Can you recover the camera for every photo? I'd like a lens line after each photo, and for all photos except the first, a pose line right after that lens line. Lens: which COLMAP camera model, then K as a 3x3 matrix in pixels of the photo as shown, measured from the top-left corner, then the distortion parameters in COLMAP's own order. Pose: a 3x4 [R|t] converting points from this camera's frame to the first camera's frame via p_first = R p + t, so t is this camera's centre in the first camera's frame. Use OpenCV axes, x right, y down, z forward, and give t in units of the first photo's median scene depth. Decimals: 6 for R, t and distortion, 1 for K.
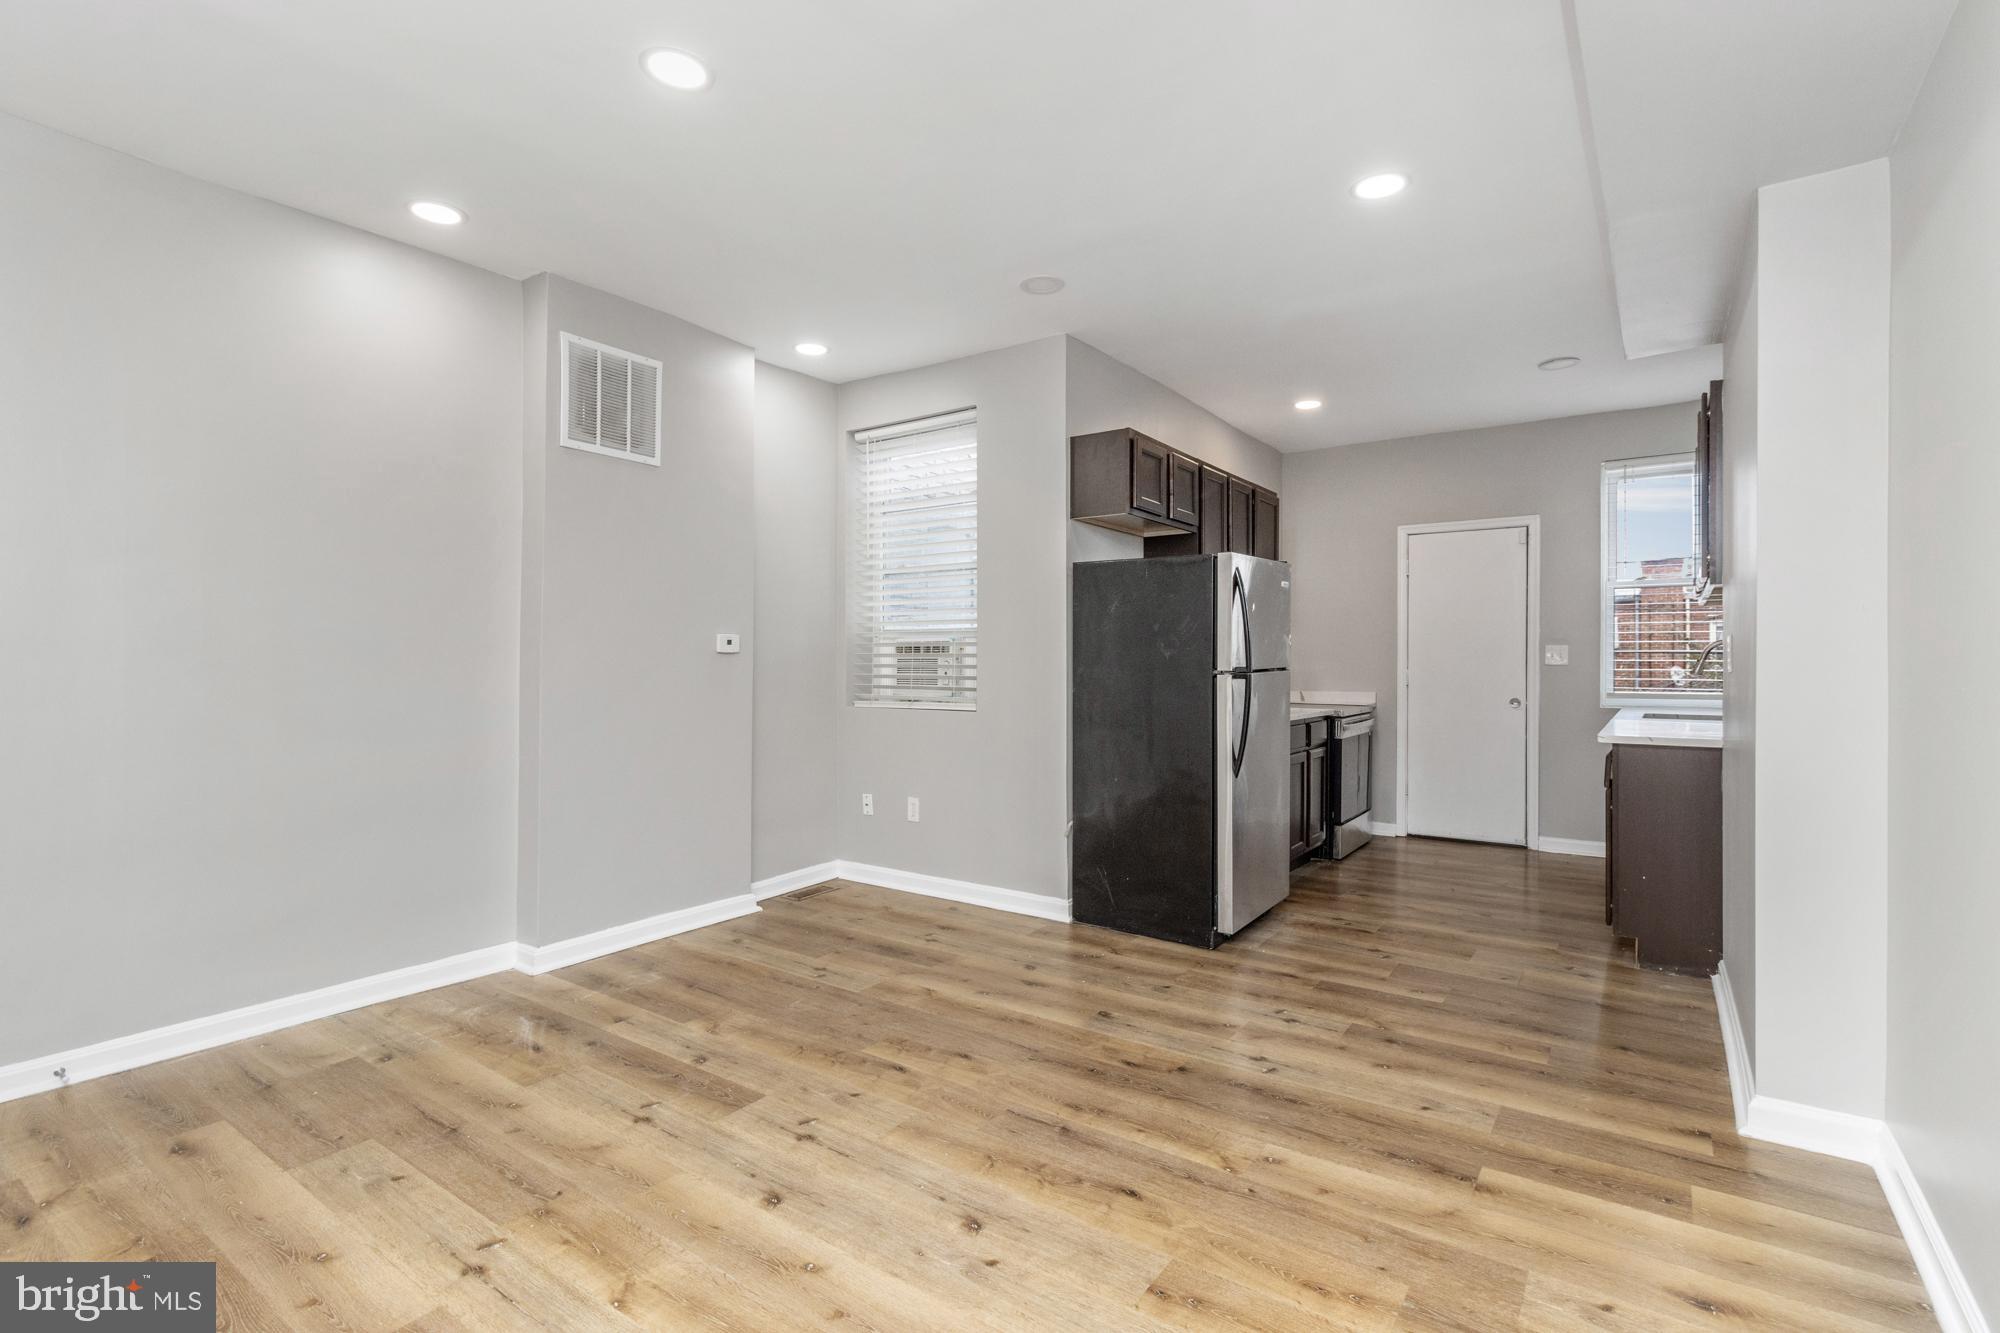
lens RADIAL K [[935.1, 0, 1001.5], [0, 935.1, 661.4], [0, 0, 1]] dist [0.002068, -0.001379]
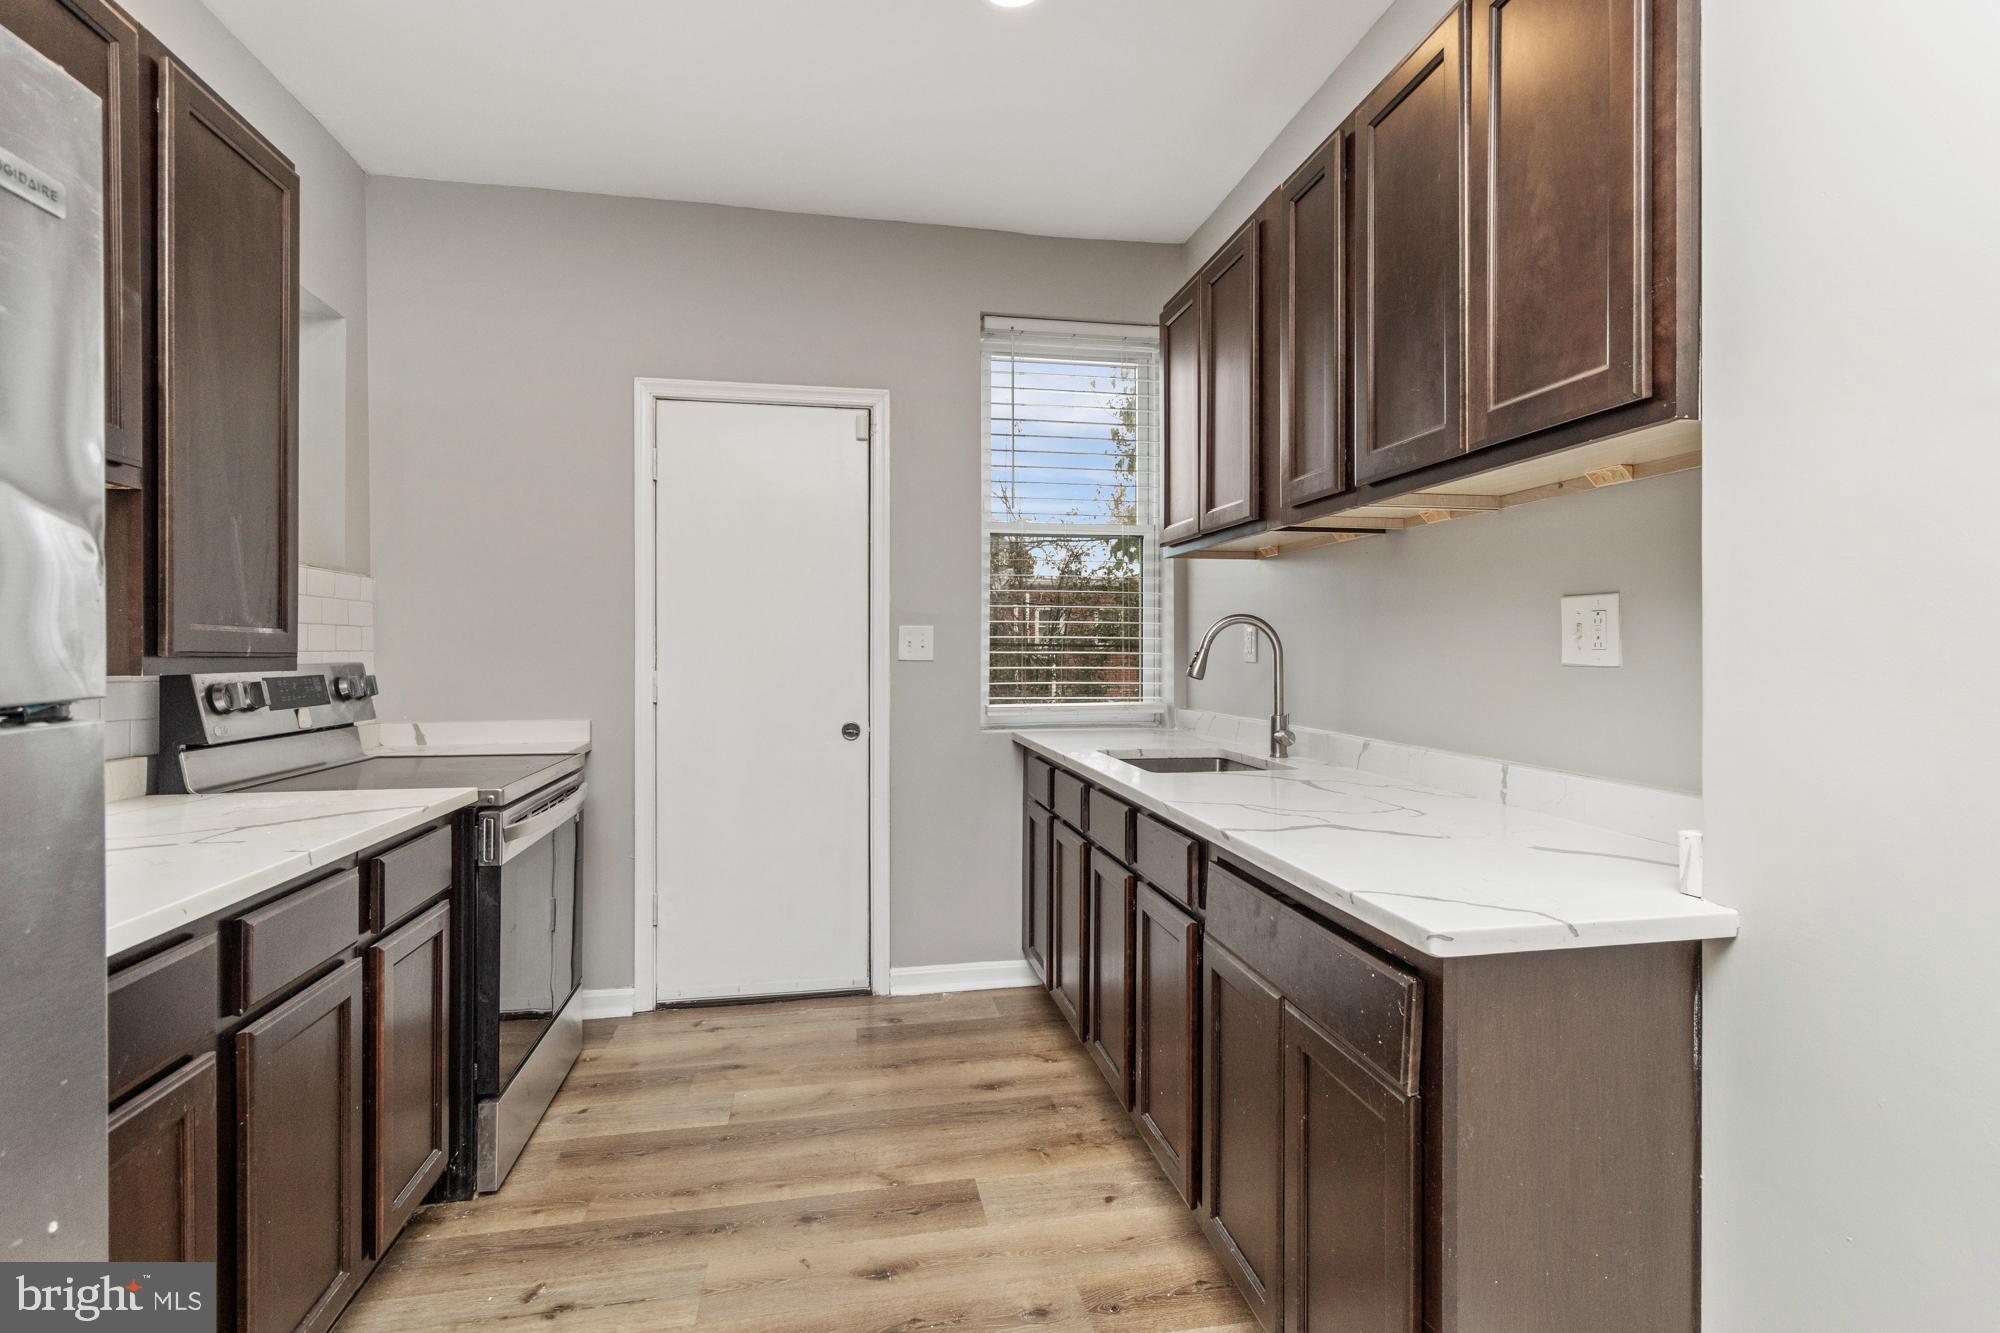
lens RADIAL K [[935.1, 0, 1001.7], [0, 935.1, 659.9], [0, 0, 1]] dist [0.002068, -0.001379]
pose [[0.695040, -0.004053, 0.718959, 0.249179], [0.004293, 0.999990, 0.001487, 0.003421], [-0.718958, 0.002053, 0.695050, 0.635245]]
